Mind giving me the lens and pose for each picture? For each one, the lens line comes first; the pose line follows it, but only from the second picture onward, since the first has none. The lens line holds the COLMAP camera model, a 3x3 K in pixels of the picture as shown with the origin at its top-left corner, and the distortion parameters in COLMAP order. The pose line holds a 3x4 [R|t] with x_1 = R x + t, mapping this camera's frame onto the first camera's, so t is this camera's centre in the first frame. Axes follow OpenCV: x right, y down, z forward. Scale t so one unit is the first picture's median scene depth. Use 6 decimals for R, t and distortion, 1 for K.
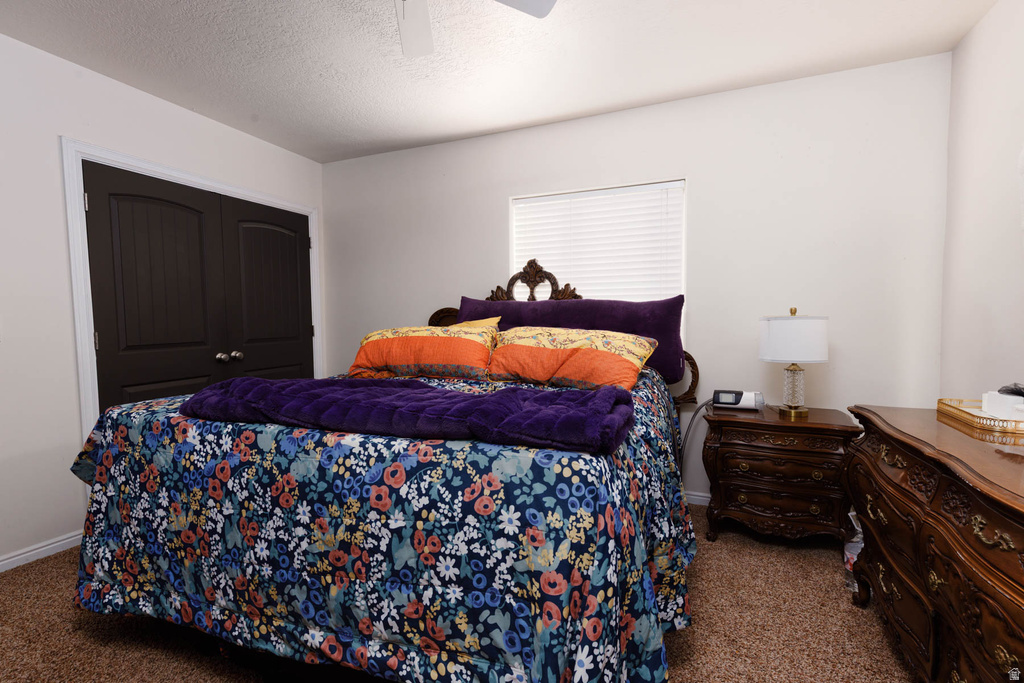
lens RADIAL K [[459.7, 0, 510.8], [0, 459.7, 339.6], [0, 0, 1]] dist [0.009696, -0.002339]
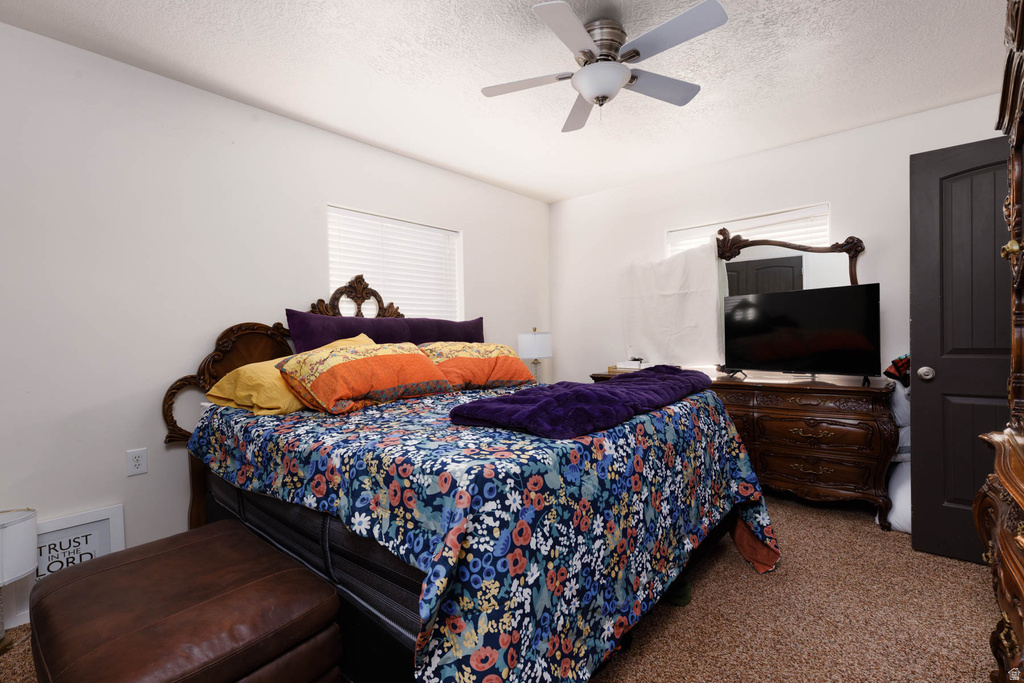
lens RADIAL K [[459.7, 0, 510.5], [0, 459.7, 342.1], [0, 0, 1]] dist [0.009696, -0.002339]
pose [[0.318778, -0.018144, 0.947656, -0.834333], [0.057749, 0.998331, -0.000312, -0.015055], [-0.946069, 0.054826, 0.319294, 0.428639]]
